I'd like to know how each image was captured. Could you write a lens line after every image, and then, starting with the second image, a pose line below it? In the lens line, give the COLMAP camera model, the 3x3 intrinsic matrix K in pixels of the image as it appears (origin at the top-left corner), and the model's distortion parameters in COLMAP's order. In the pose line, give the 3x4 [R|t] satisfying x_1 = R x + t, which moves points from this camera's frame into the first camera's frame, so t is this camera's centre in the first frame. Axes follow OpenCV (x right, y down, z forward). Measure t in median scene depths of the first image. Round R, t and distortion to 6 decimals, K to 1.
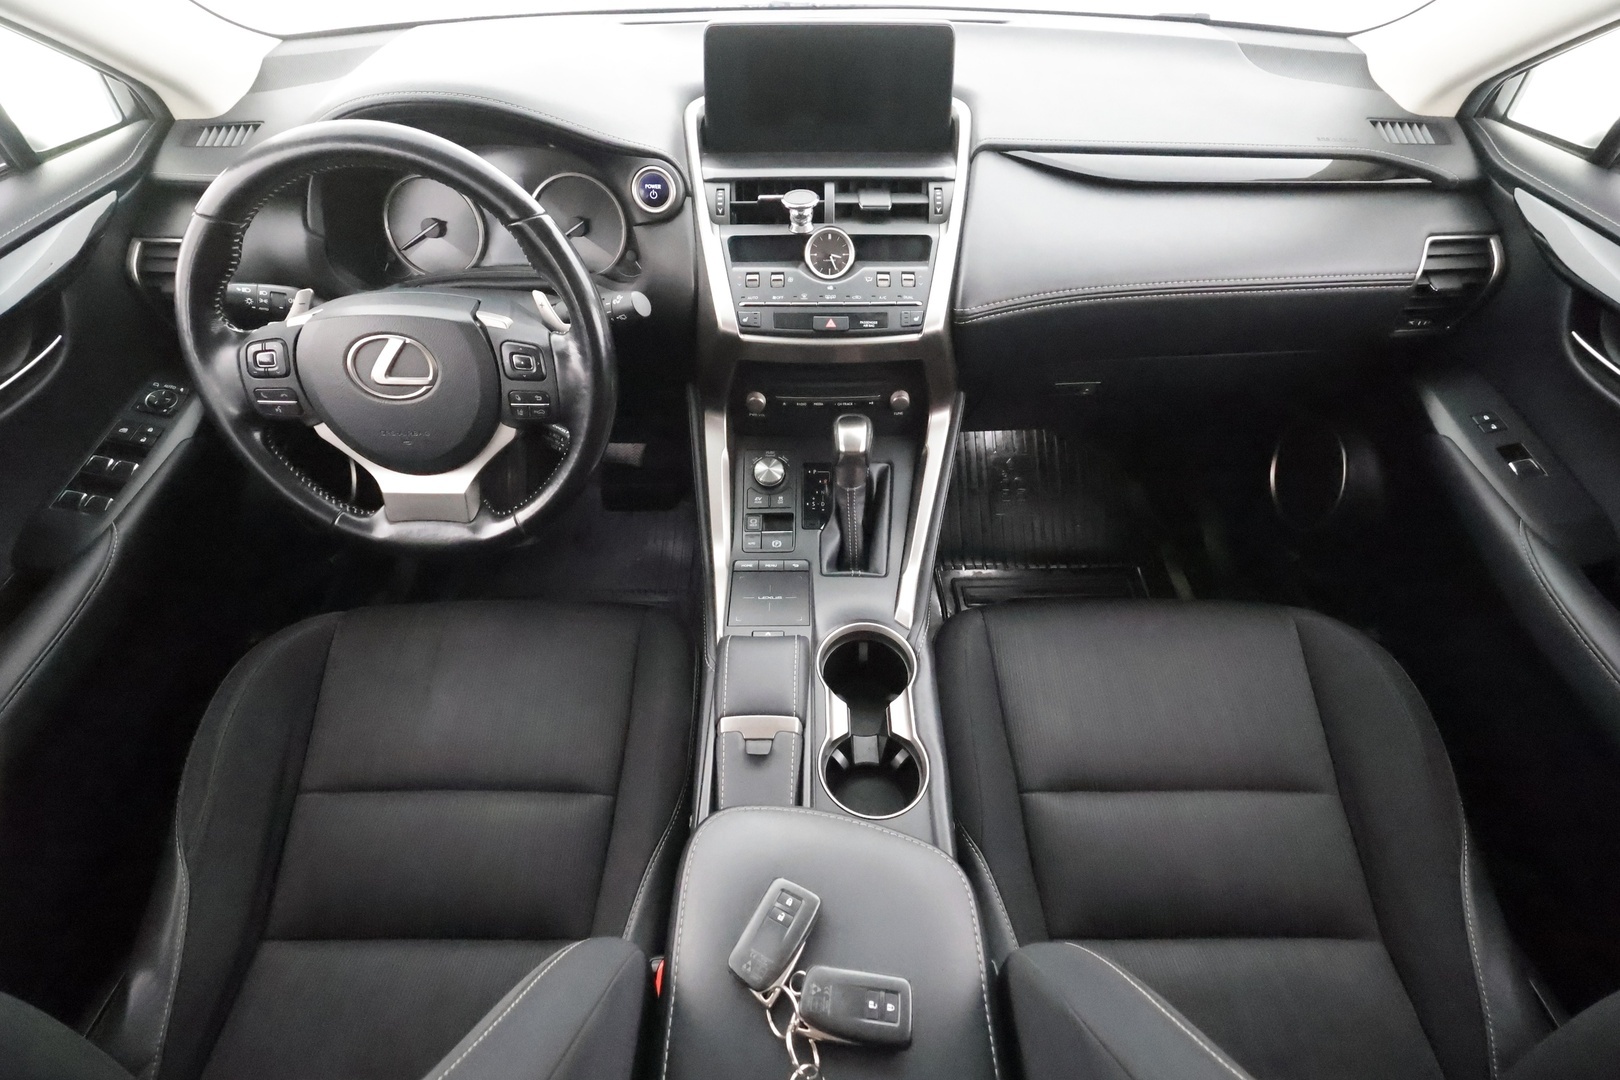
lens RADIAL K [[755.2, 0, 803.5], [0, 755.2, 539.3], [0, 0, 1]] dist [0.000290, 0.000434]
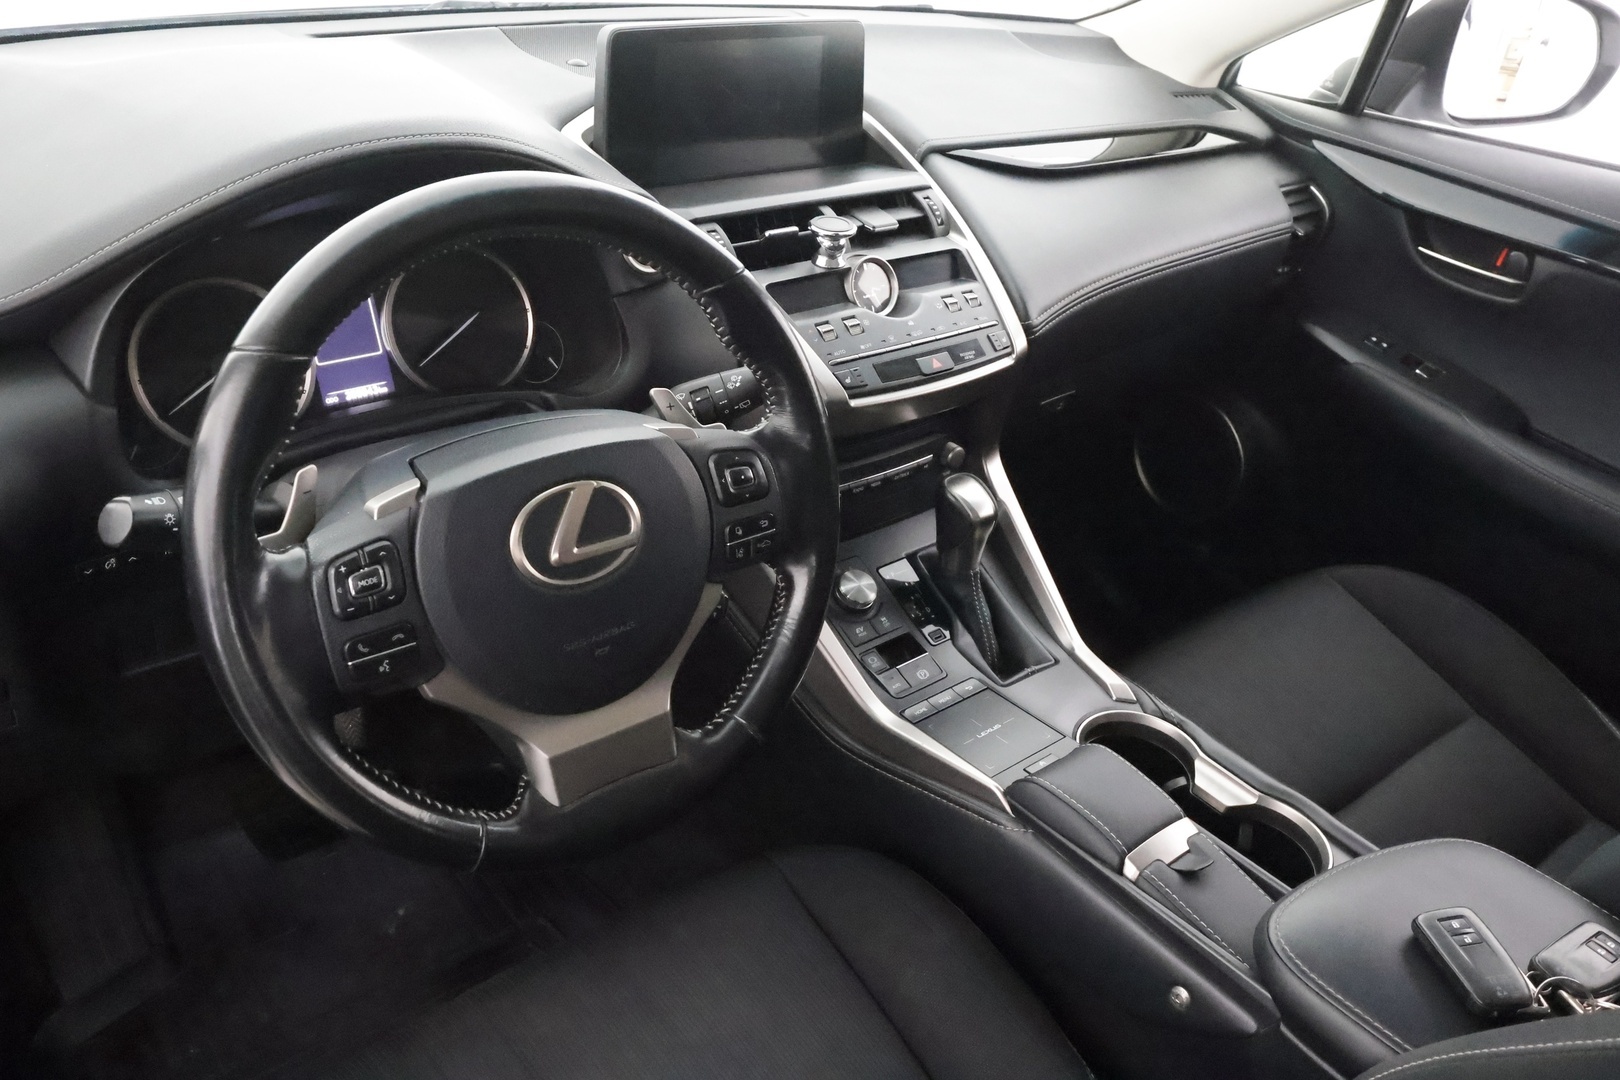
lens RADIAL K [[1277.9, 0, 816.1], [0, 1277.9, 551.3], [0, 0, 1]] dist [-0.002610, 0.009938]
pose [[0.768165, -0.269244, 0.580888, -0.834639], [0.383913, 0.919778, -0.081364, -0.044418], [-0.512381, 0.285511, 0.809907, 0.046414]]
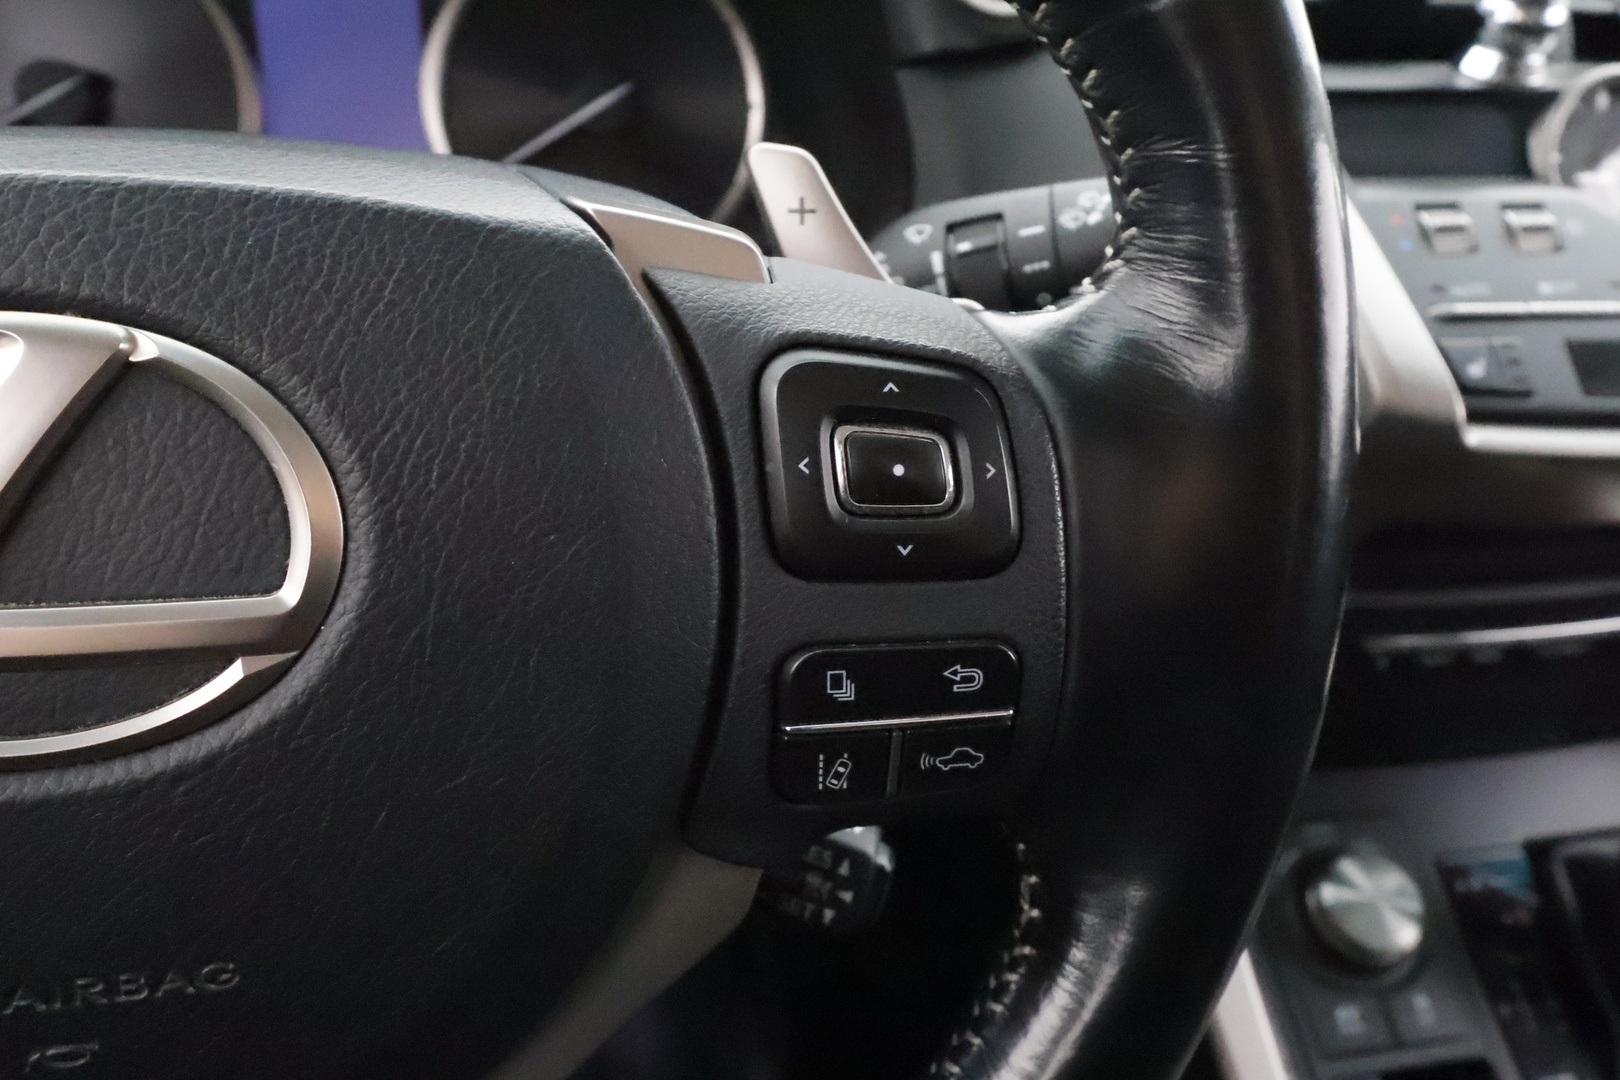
lens RADIAL K [[1277.9, 0, 811.0], [0, 1277.9, 535.4], [0, 0, 1]] dist [-0.002610, 0.009938]
pose [[0.977653, -0.051621, 0.203789, -0.370687], [0.099790, 0.967165, -0.233740, -0.131430], [-0.185032, 0.248852, 0.950703, 0.620526]]
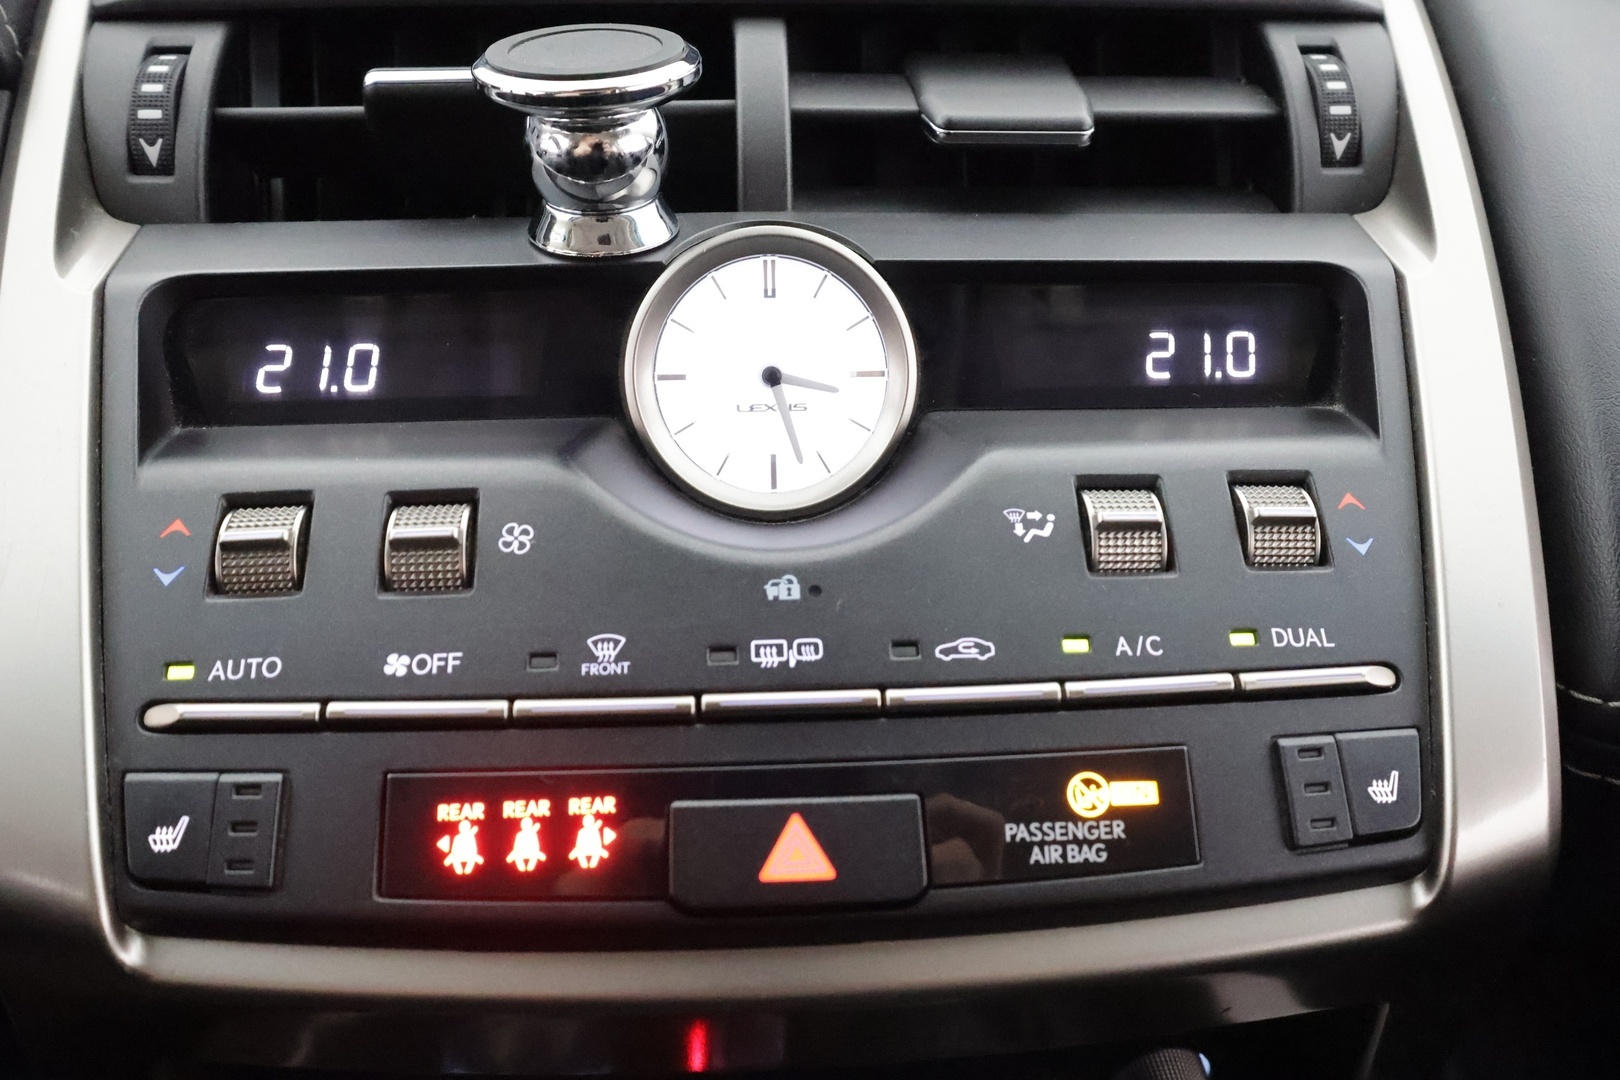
lens RADIAL K [[1277.9, 0, 798.1], [0, 1277.9, 549.7], [0, 0, 1]] dist [-0.002610, 0.009938]
pose [[0.998076, -0.020215, 0.058610, 0.022725], [0.032790, 0.974427, -0.222298, -0.273152], [-0.052618, 0.223792, 0.973216, 0.724015]]
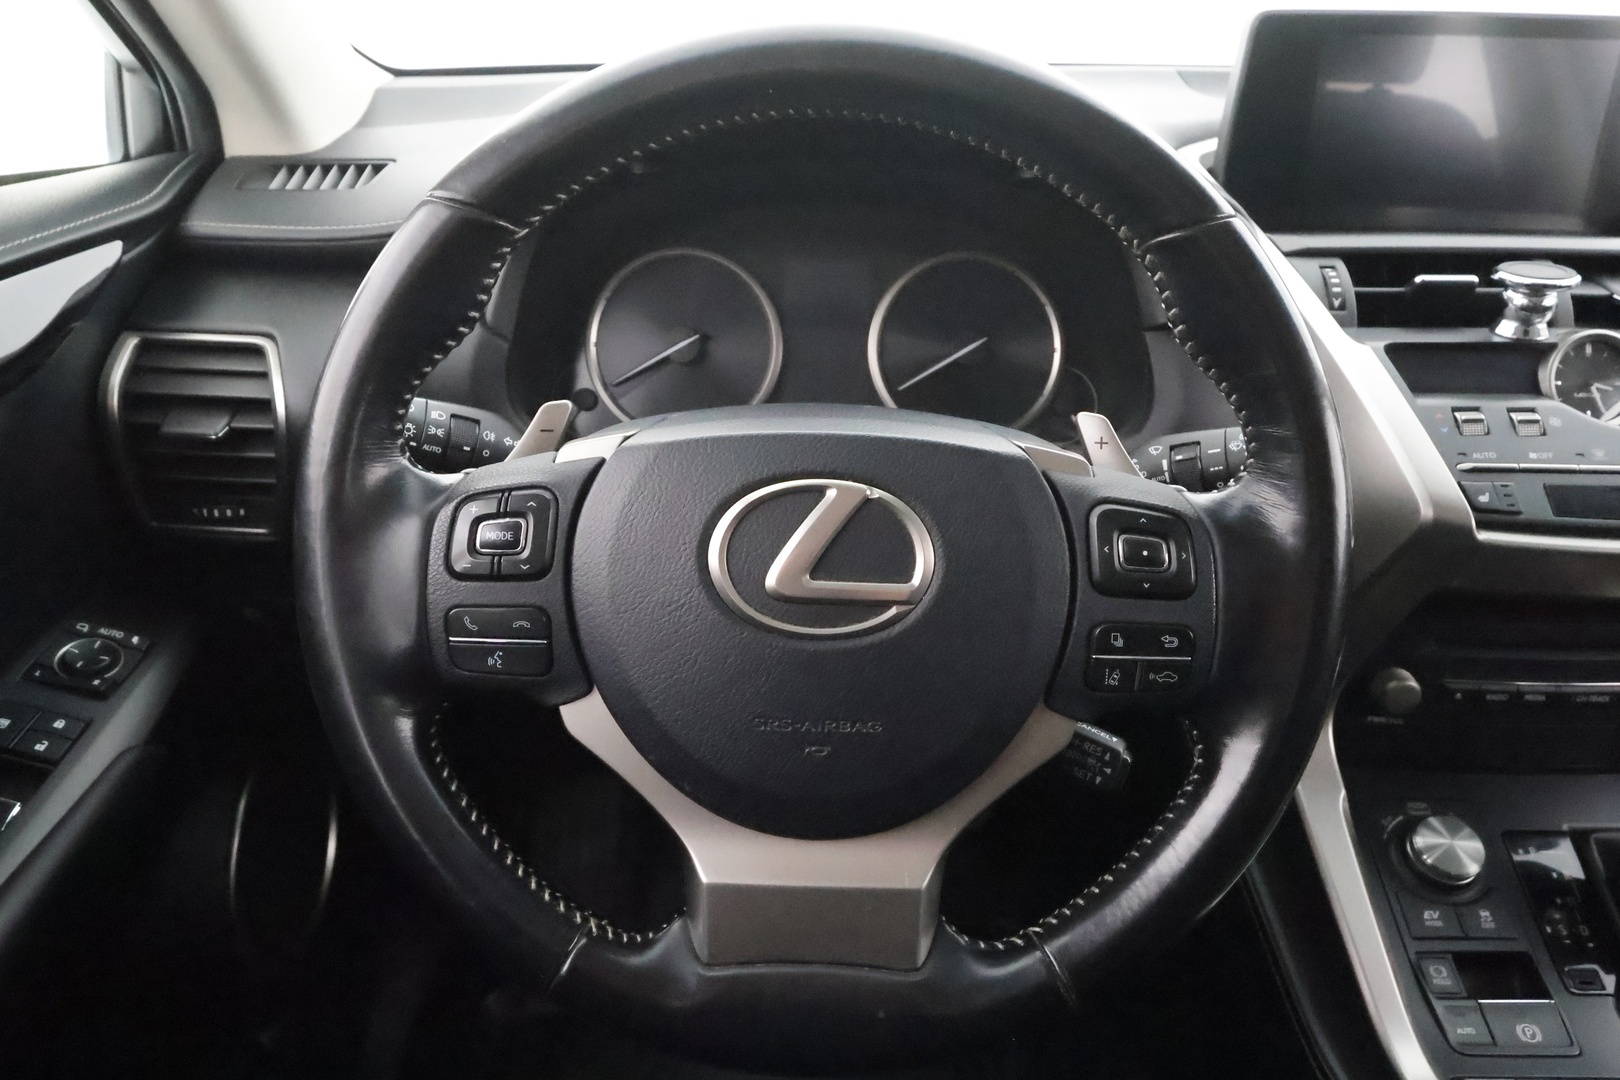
lens RADIAL K [[1159.9, 0, 801.6], [0, 1159.9, 539.9], [0, 0, 1]] dist [0.010478, -0.007604]
pose [[0.999810, 0.018818, 0.005005, -0.463116], [-0.015830, 0.935171, -0.353842, -0.015680], [-0.011339, 0.353696, 0.935292, 0.350182]]
